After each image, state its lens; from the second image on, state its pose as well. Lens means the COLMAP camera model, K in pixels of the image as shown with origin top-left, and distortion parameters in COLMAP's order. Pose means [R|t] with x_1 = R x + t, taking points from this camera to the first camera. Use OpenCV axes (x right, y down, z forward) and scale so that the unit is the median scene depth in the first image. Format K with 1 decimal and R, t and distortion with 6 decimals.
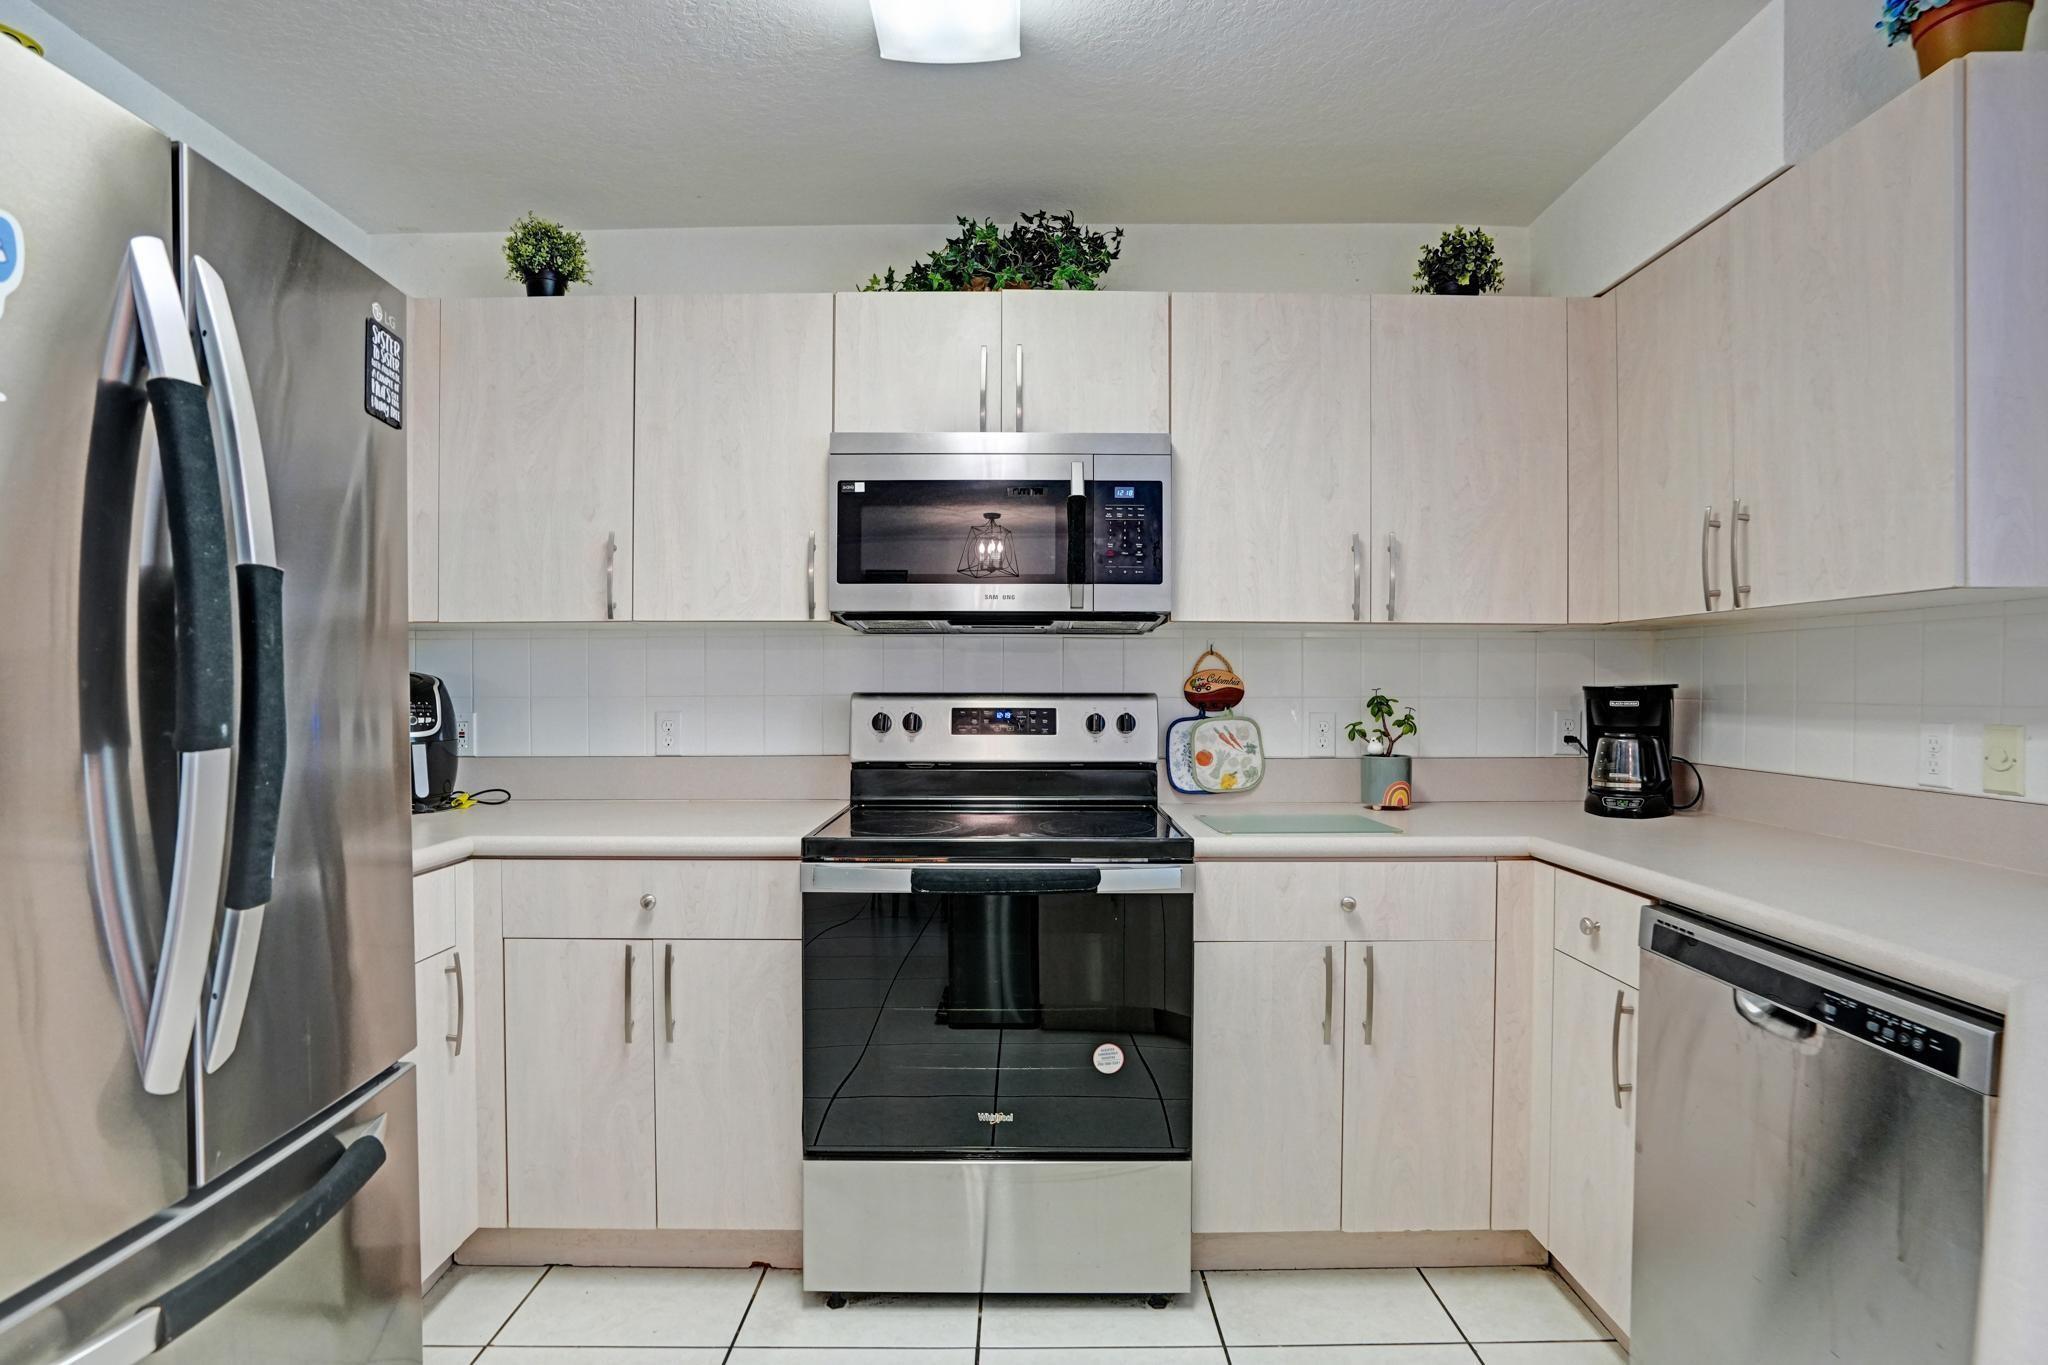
lens RADIAL K [[1031.5, 0, 1017.0], [0, 1031.5, 690.3], [0, 0, 1]] dist [-0.057317, 0.026615]
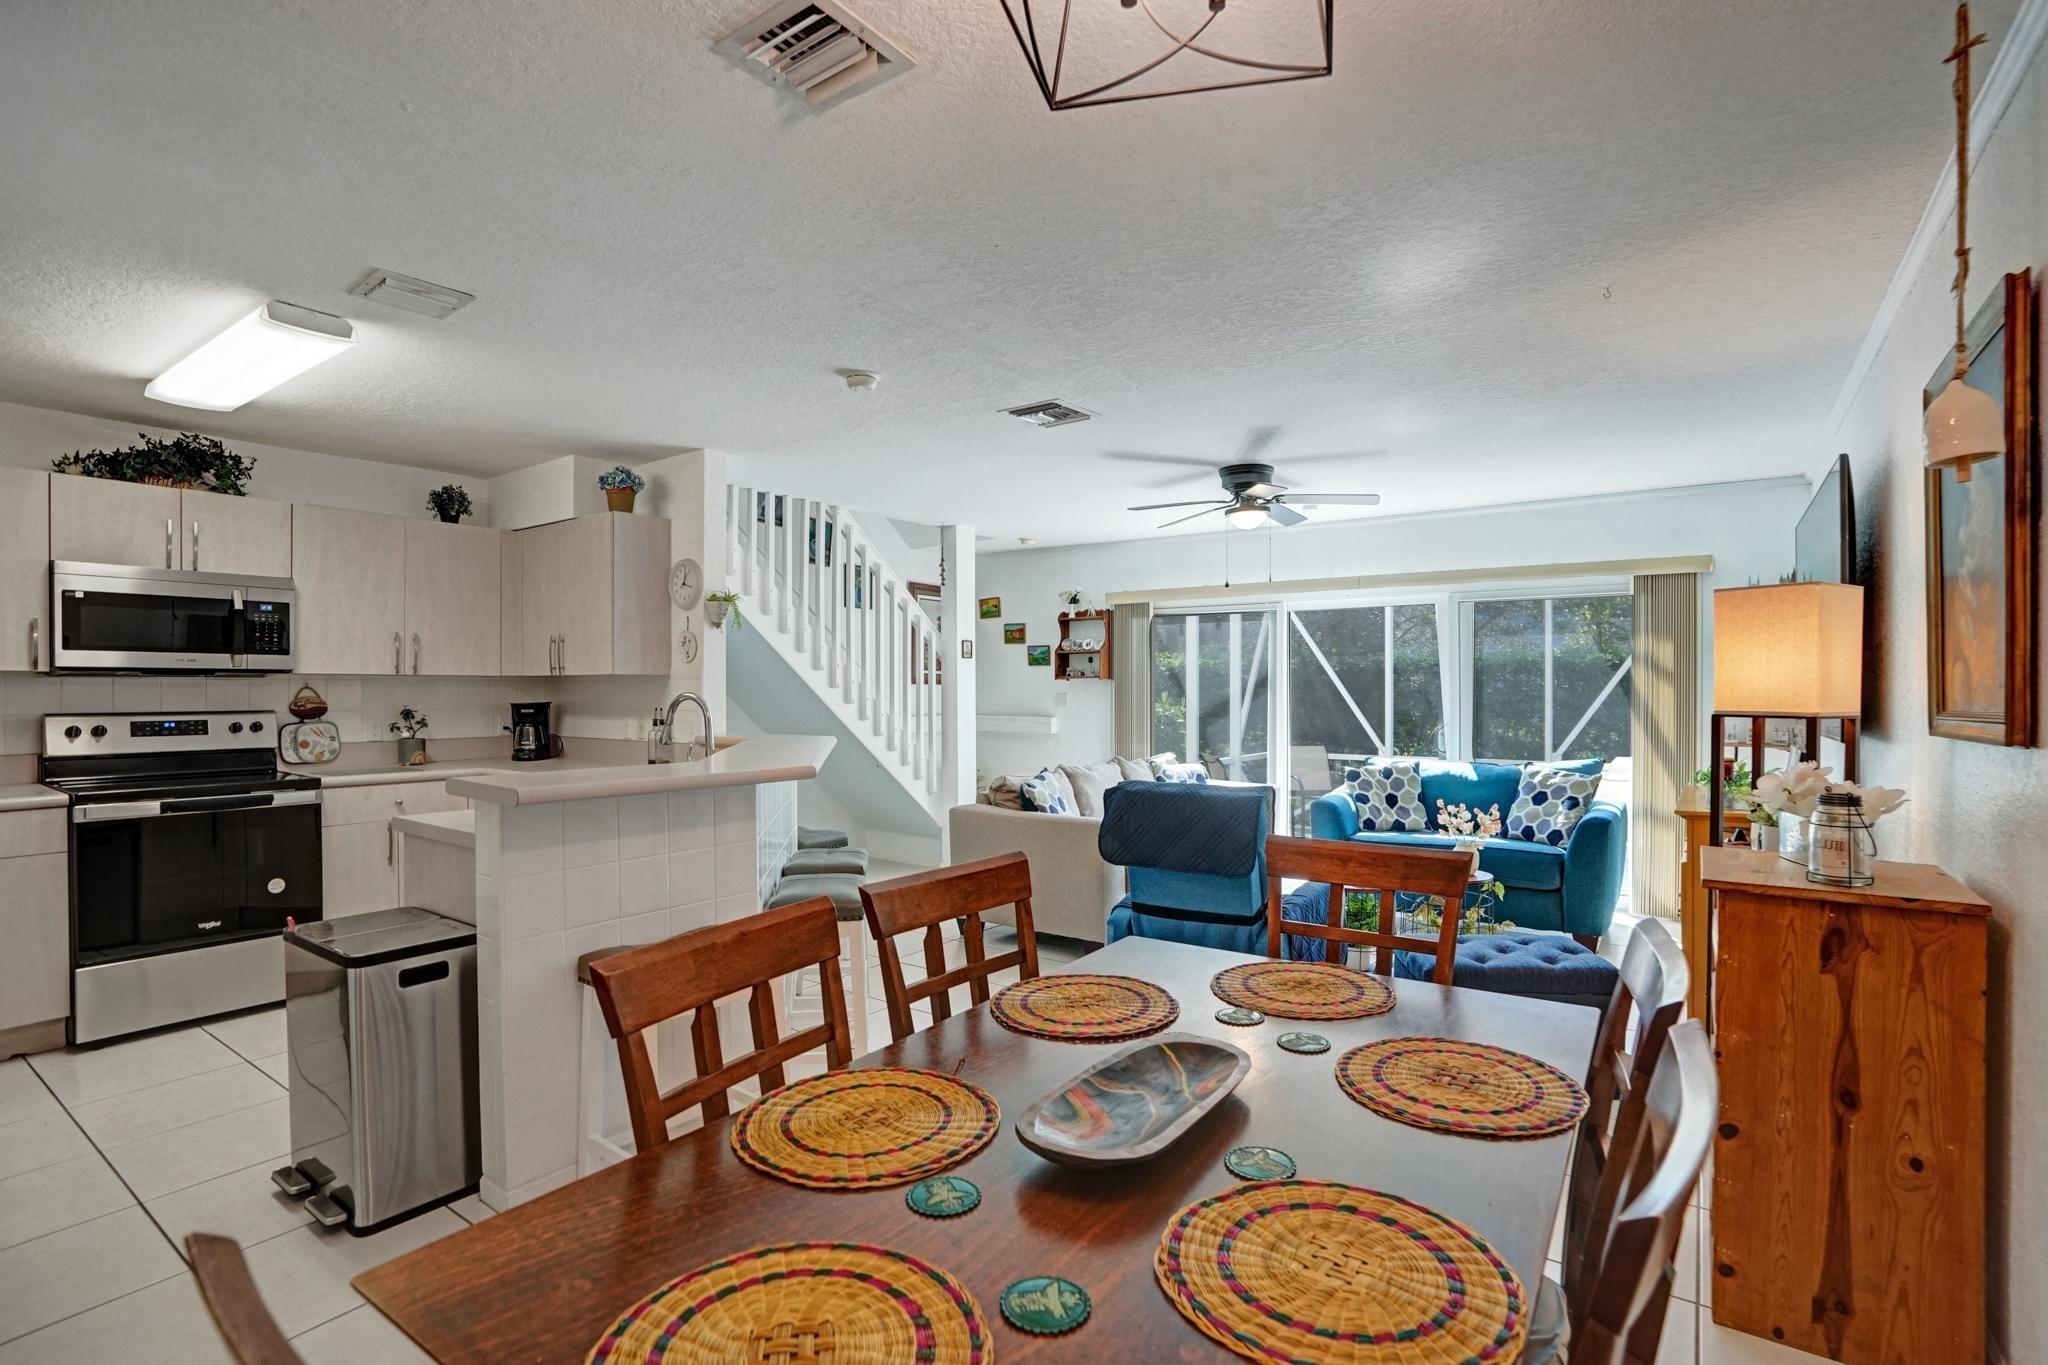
lens RADIAL K [[969.9, 0, 1029.3], [0, 969.9, 693.0], [0, 0, 1]] dist [-0.058579, 0.027585]
pose [[0.577388, -0.006681, 0.816442, -0.509414], [0.006003, 0.999974, 0.003938, -0.028997], [-0.816448, 0.002627, 0.577413, -1.177866]]
